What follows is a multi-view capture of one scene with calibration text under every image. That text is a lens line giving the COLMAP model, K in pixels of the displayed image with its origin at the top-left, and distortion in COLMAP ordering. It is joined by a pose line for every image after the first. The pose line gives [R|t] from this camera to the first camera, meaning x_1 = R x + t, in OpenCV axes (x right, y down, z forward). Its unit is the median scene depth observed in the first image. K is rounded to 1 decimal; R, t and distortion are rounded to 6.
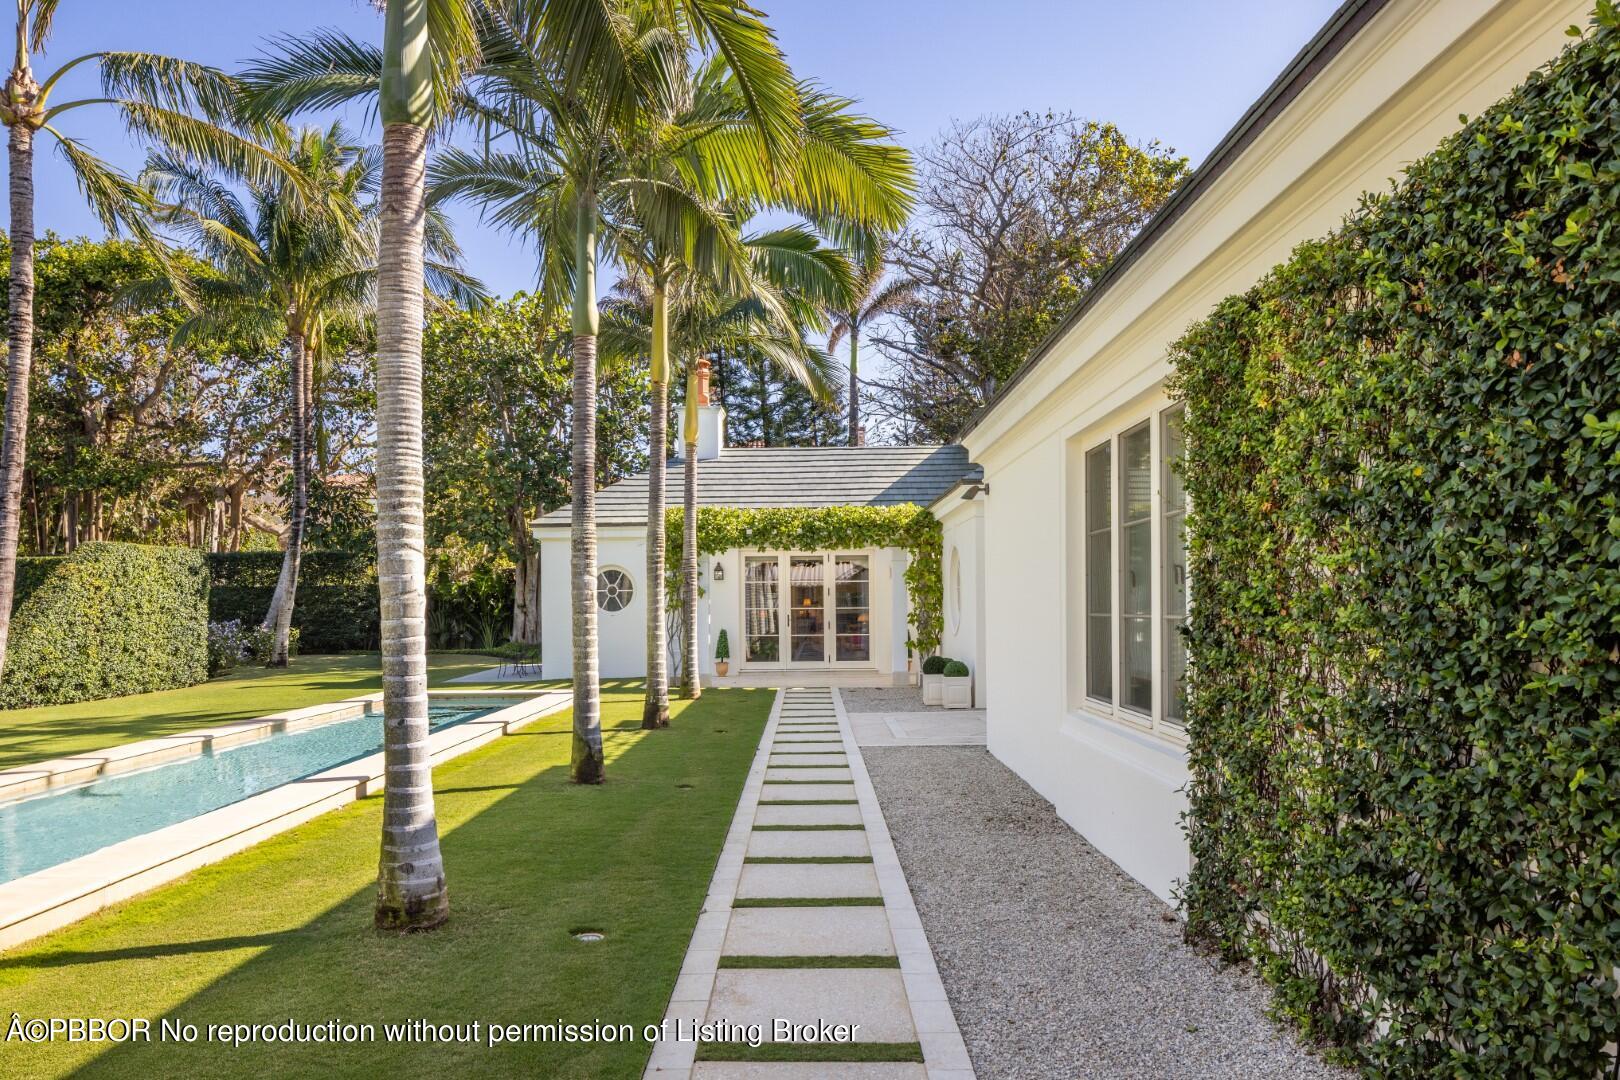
lens RADIAL K [[1145.6, 0, 807.8], [0, 1145.6, 603.5], [0, 0, 1]] dist [-0.002962, -0.001946]
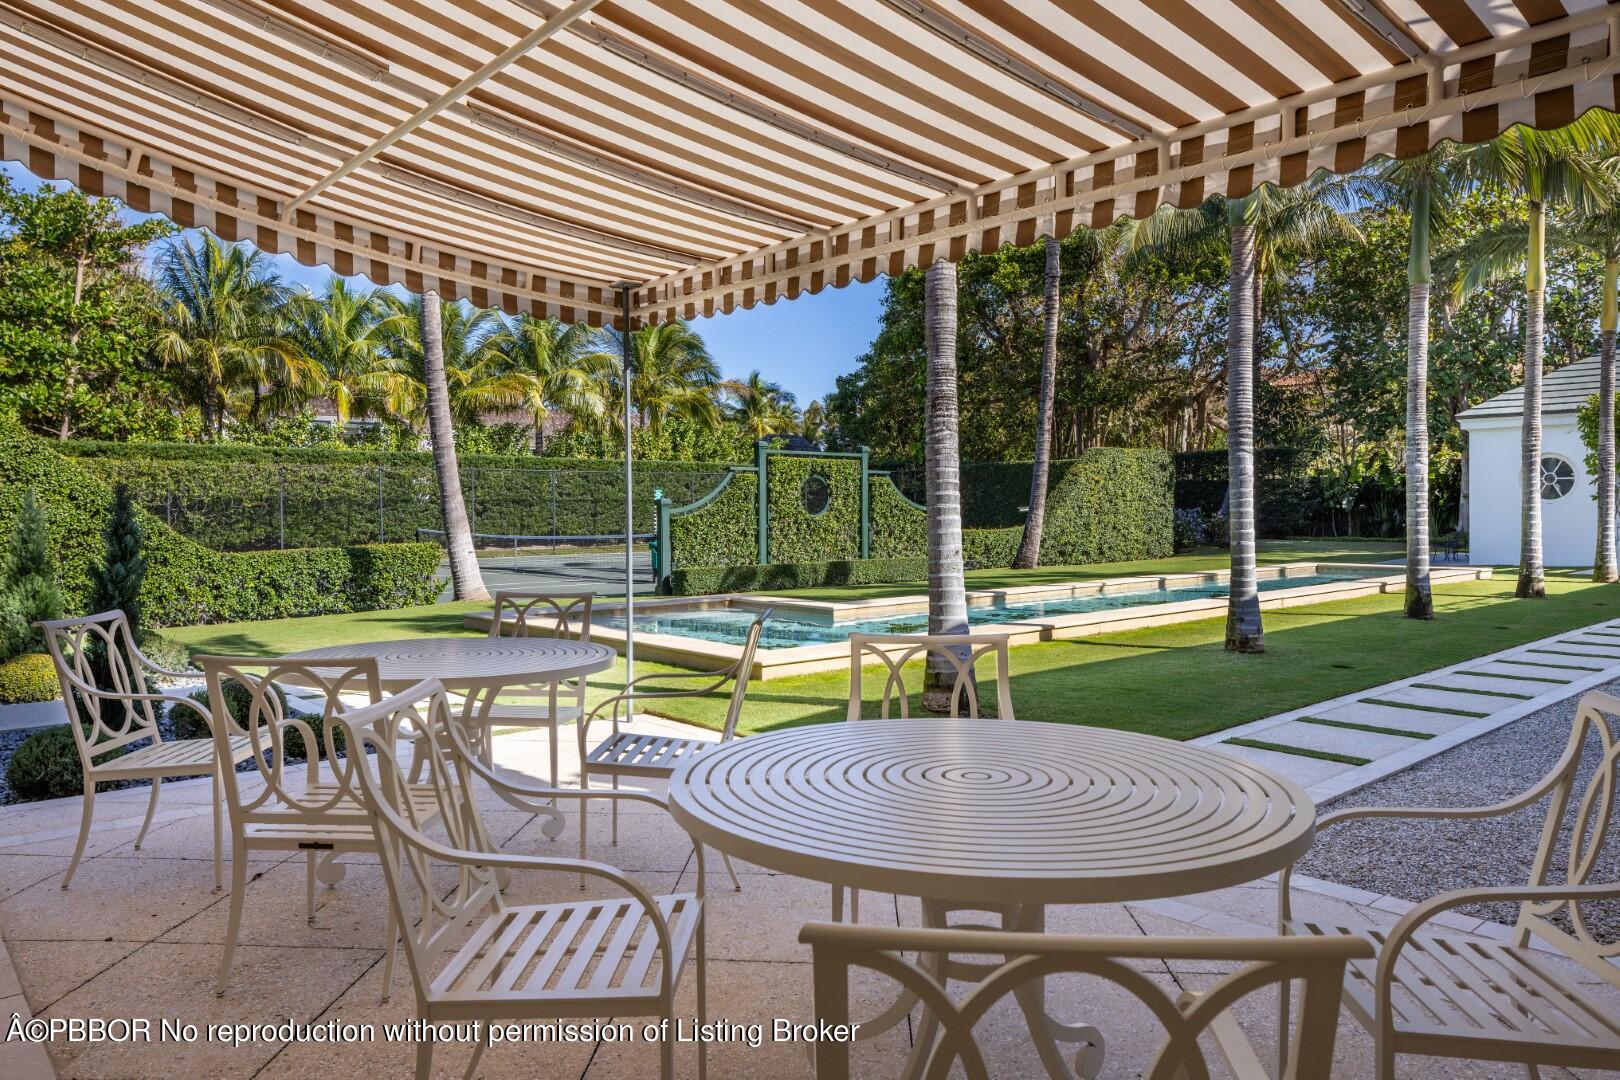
lens RADIAL K [[1109.4, 0, 810.0], [0, 1109.4, 540.0], [0, 0, 1]] dist [-0.003534, 0.001089]
pose [[0.691426, 0.025755, -0.721988, 0.058303], [0.002078, 0.999289, 0.037637, 0.003156], [0.722444, -0.027523, 0.690882, -0.095558]]
